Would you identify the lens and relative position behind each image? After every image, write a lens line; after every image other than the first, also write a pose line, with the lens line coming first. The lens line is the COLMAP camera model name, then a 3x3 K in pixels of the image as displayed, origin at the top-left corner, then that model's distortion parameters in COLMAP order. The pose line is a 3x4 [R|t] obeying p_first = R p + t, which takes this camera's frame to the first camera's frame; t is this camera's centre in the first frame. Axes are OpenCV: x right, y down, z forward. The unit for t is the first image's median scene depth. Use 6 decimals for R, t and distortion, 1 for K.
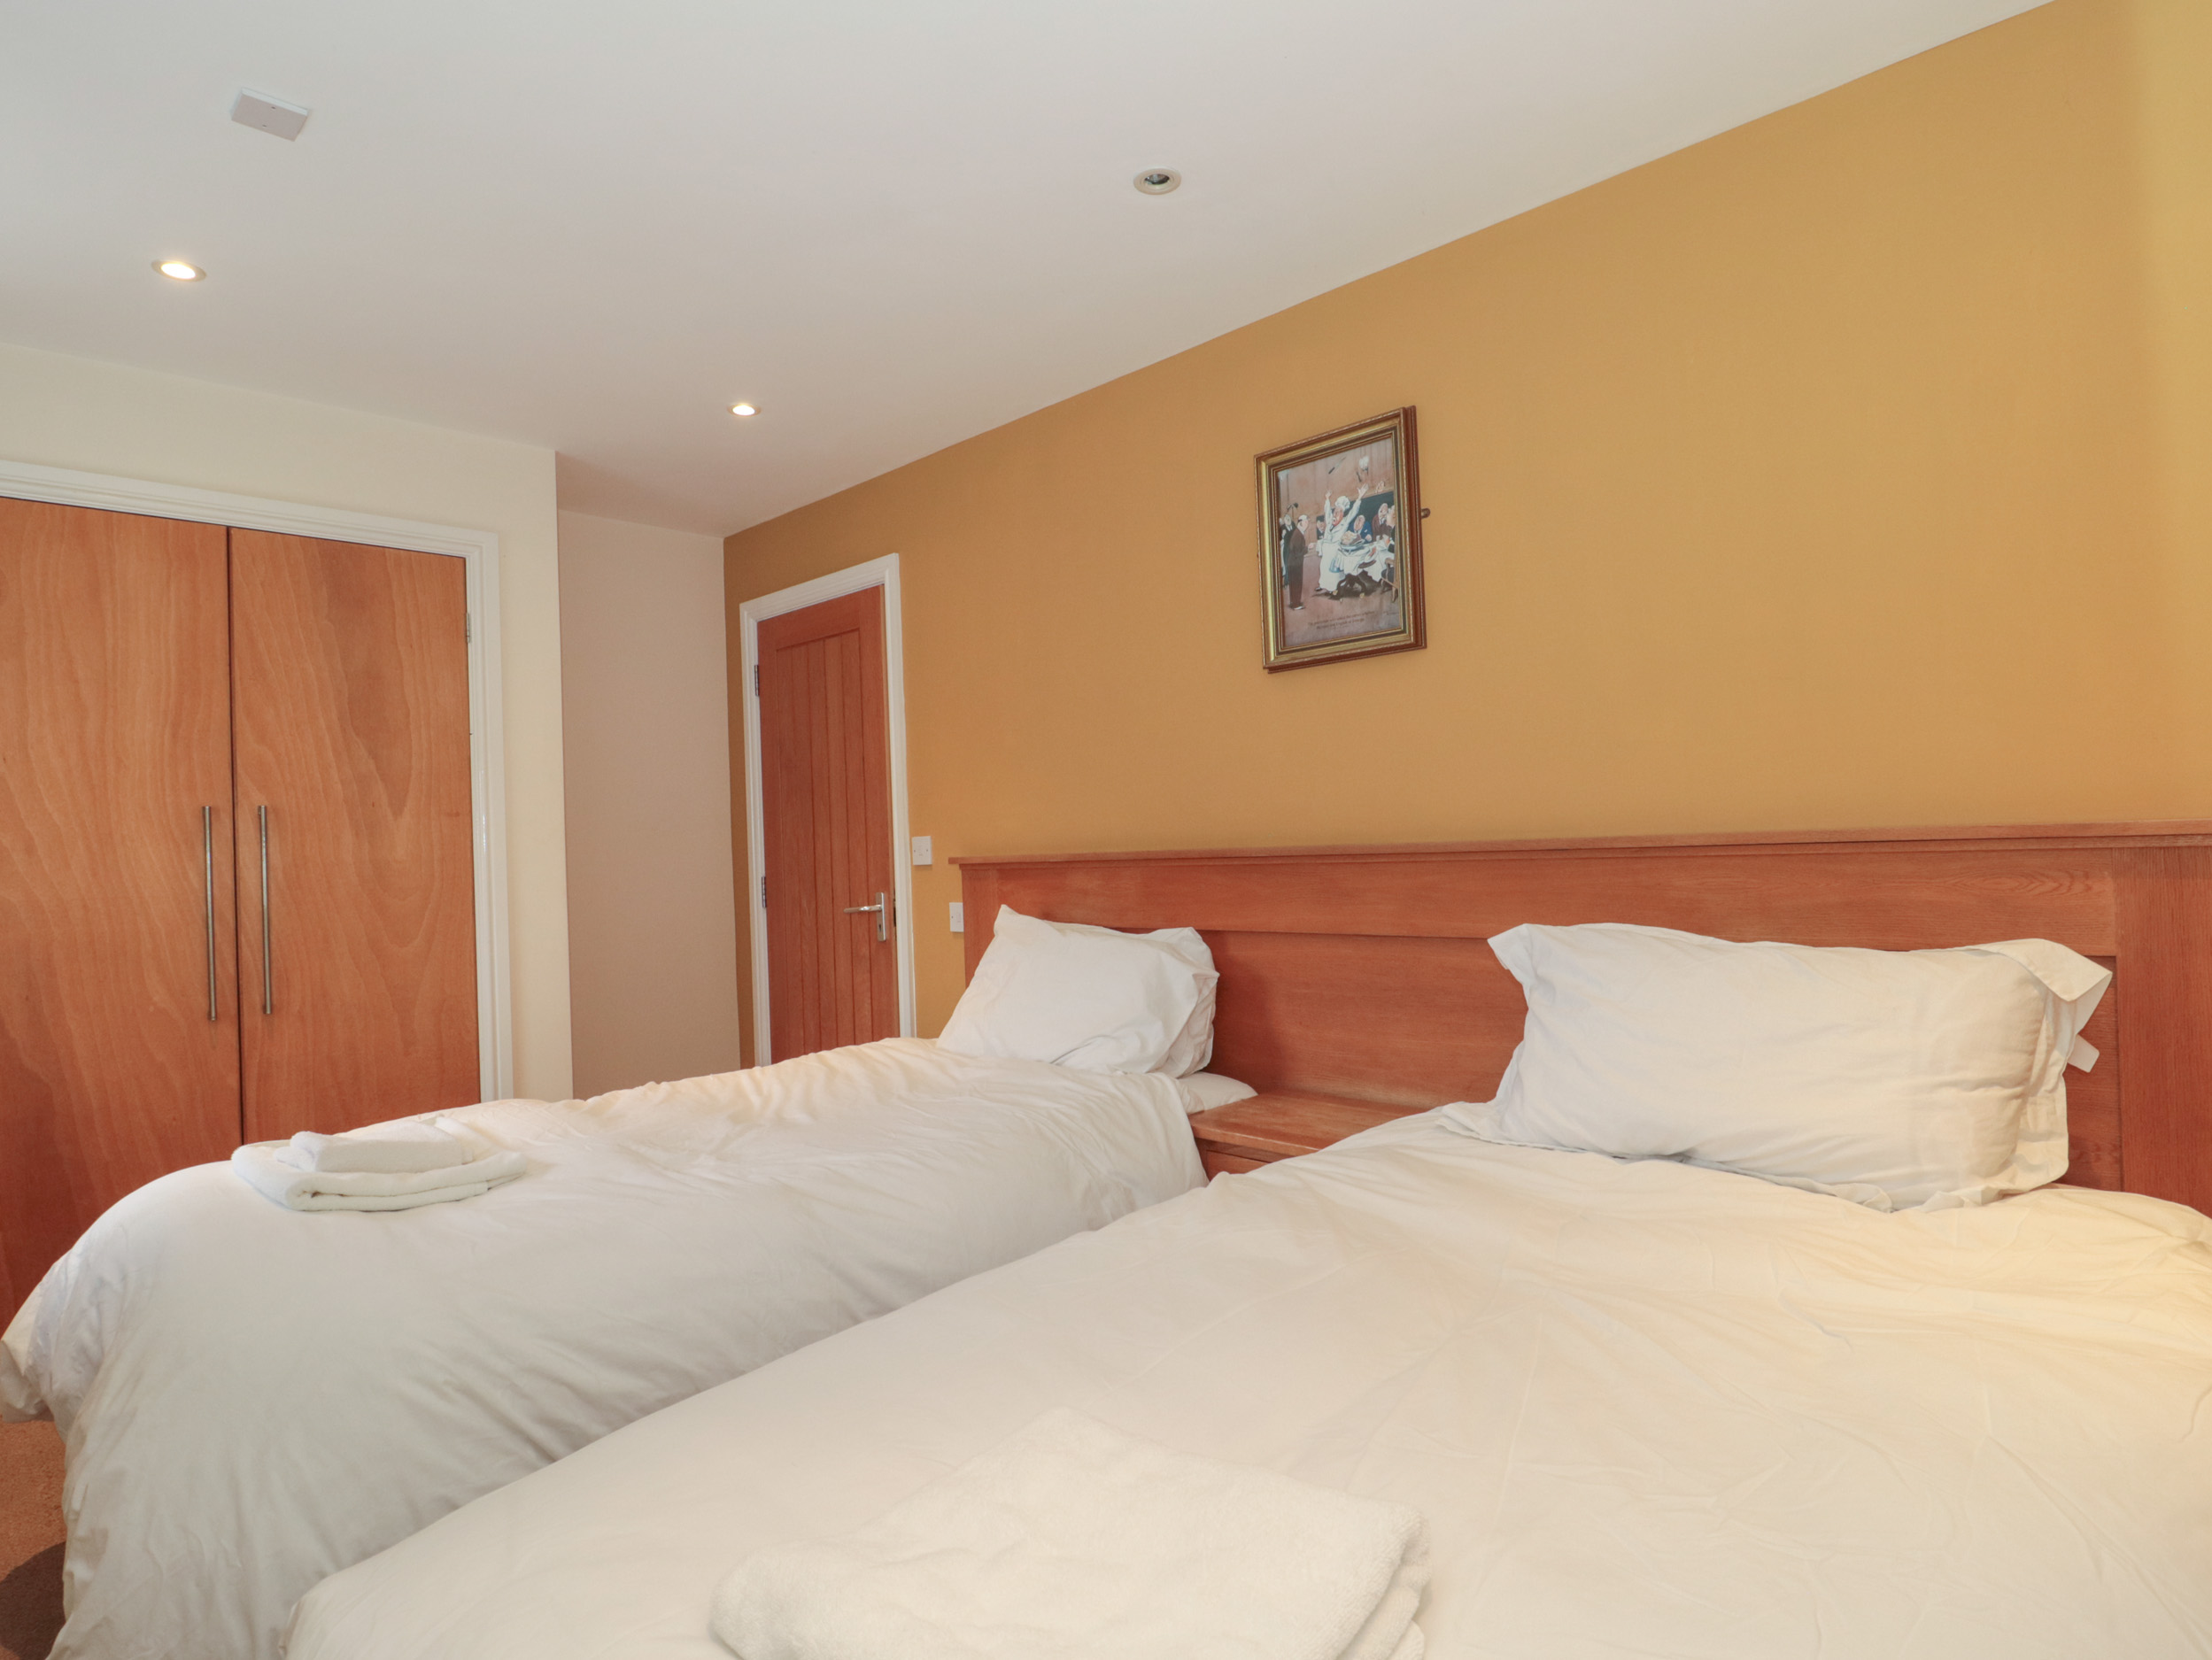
lens RADIAL K [[1191.1, 0, 1112.5], [0, 1191.1, 827.8], [0, 0, 1]] dist [-0.014903, -0.004140]
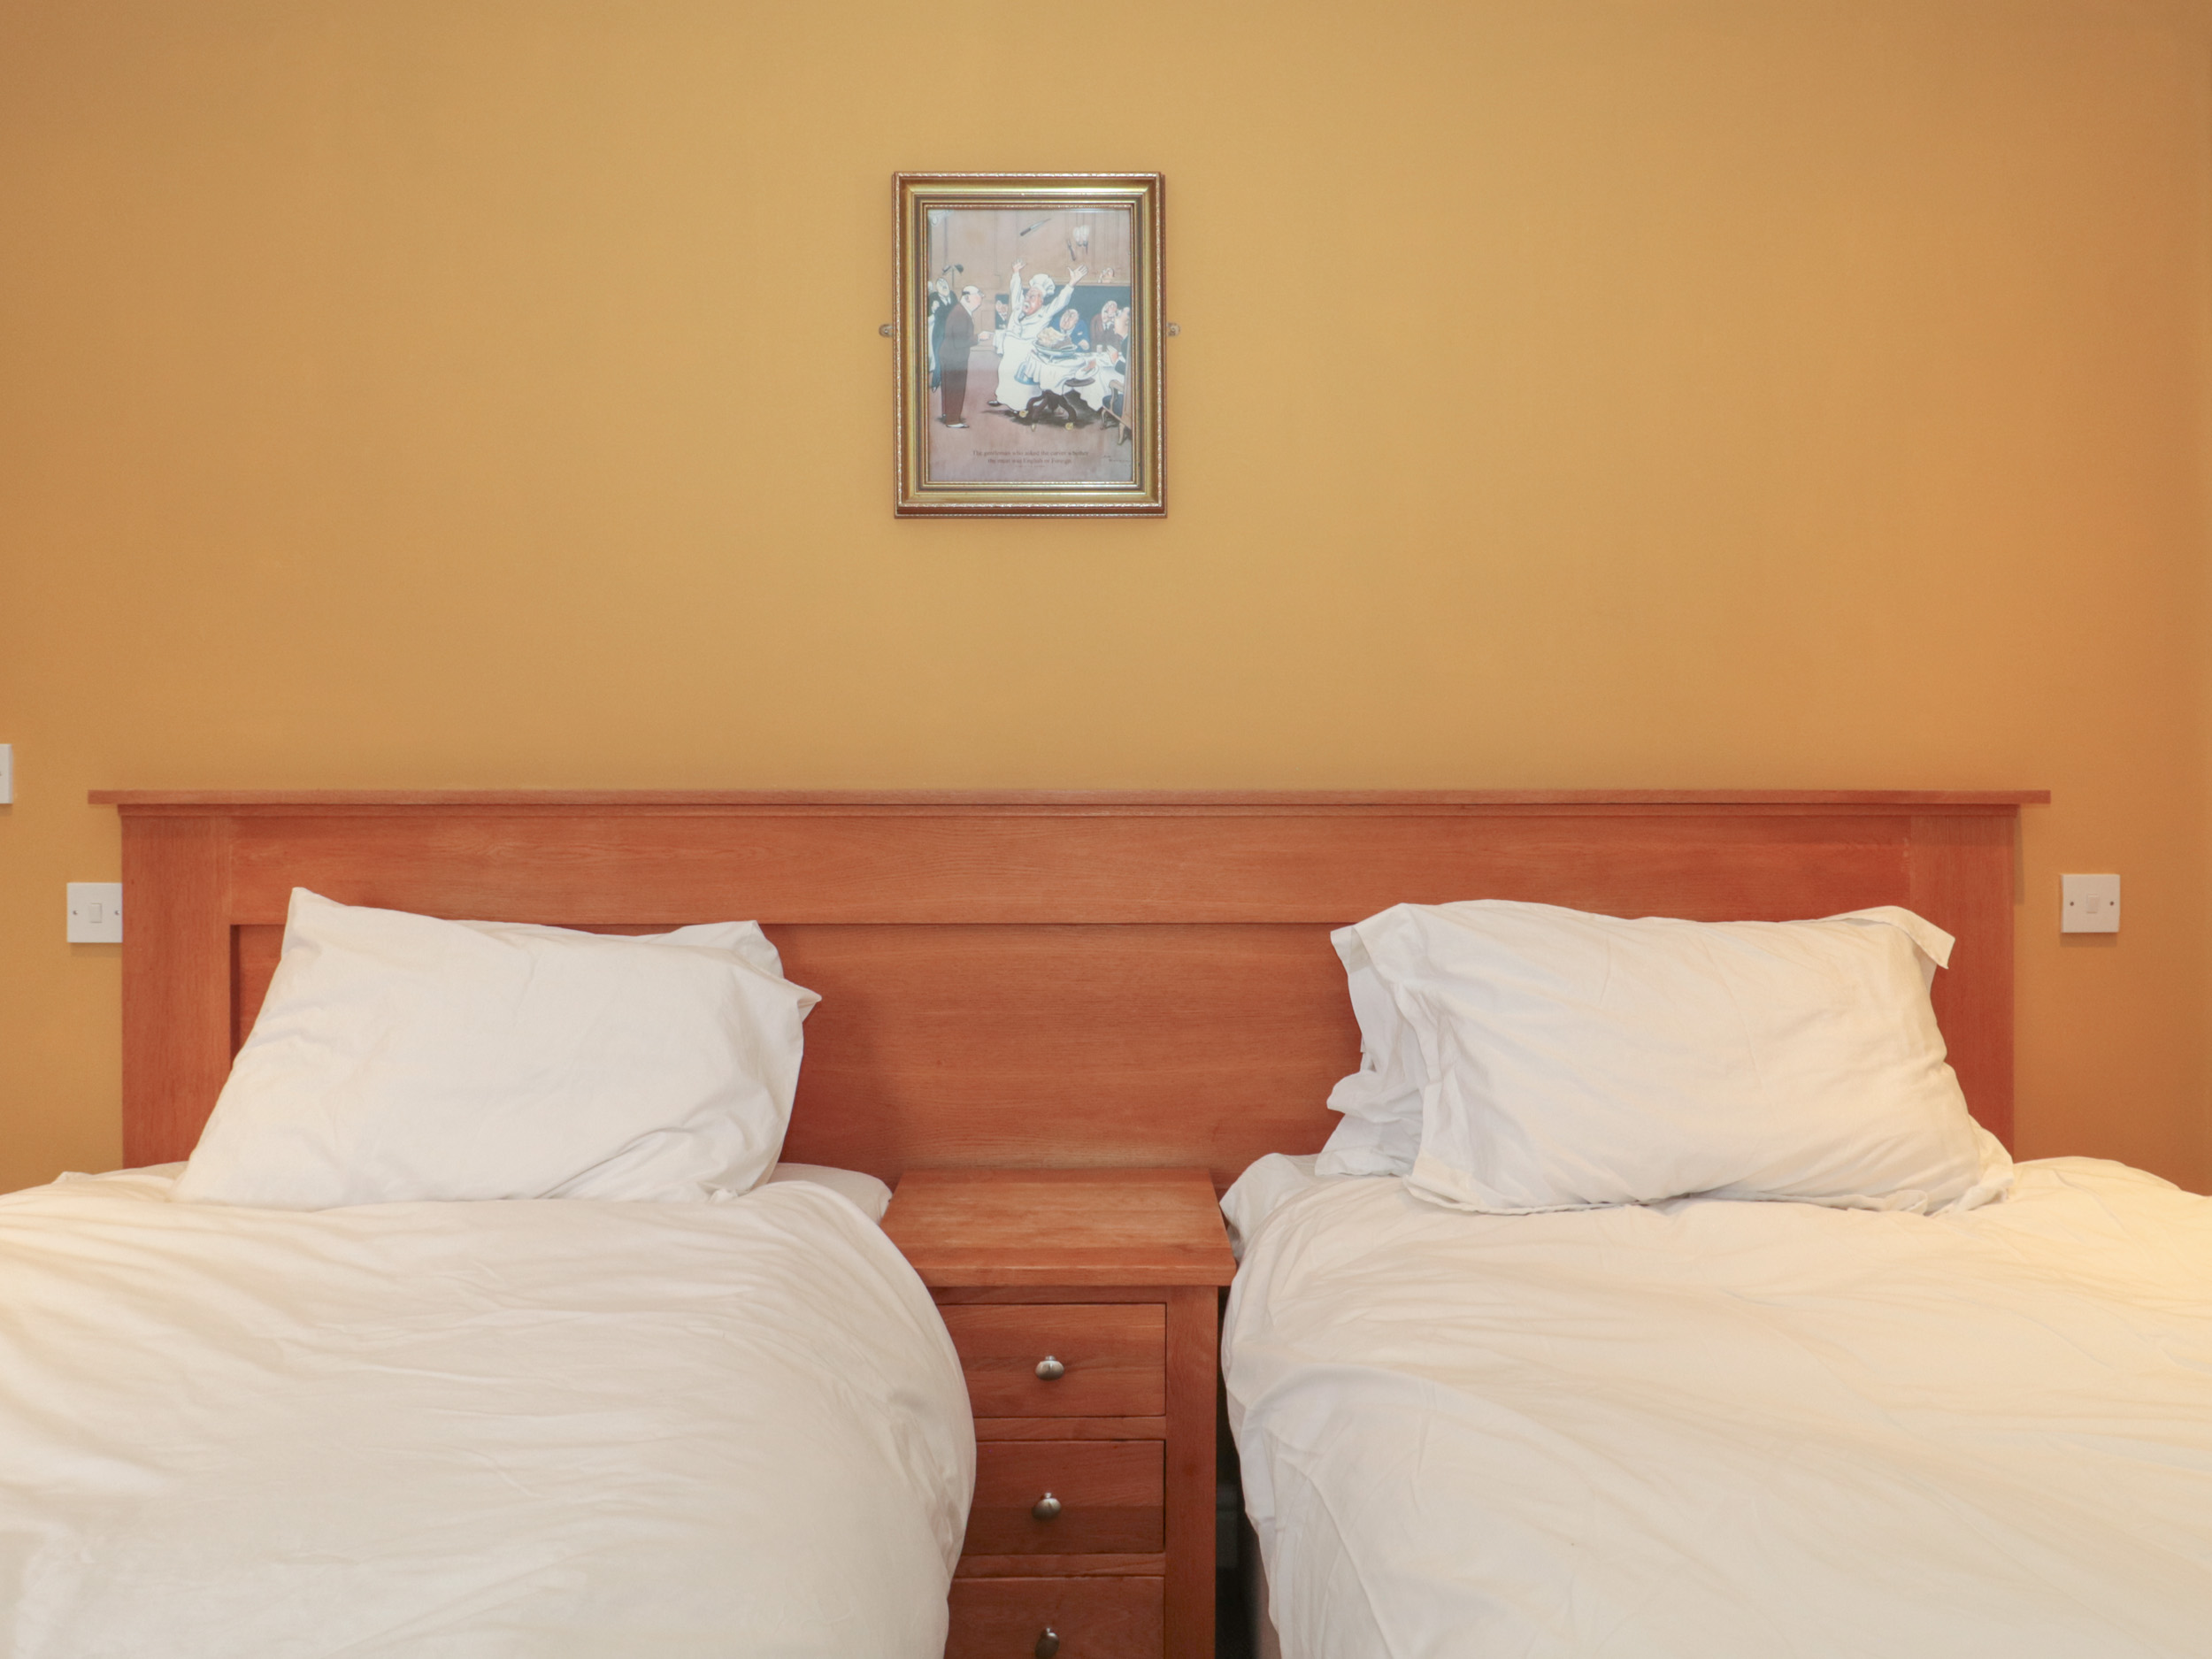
lens RADIAL K [[1191.2, 0, 1090.7], [0, 1191.2, 821.3], [0, 0, 1]] dist [-0.014903, -0.004140]
pose [[0.708931, 0.035272, 0.704395, -0.251960], [-0.036092, 0.999254, -0.013713, 0.039851], [-0.704354, -0.015701, 0.709675, 0.499854]]
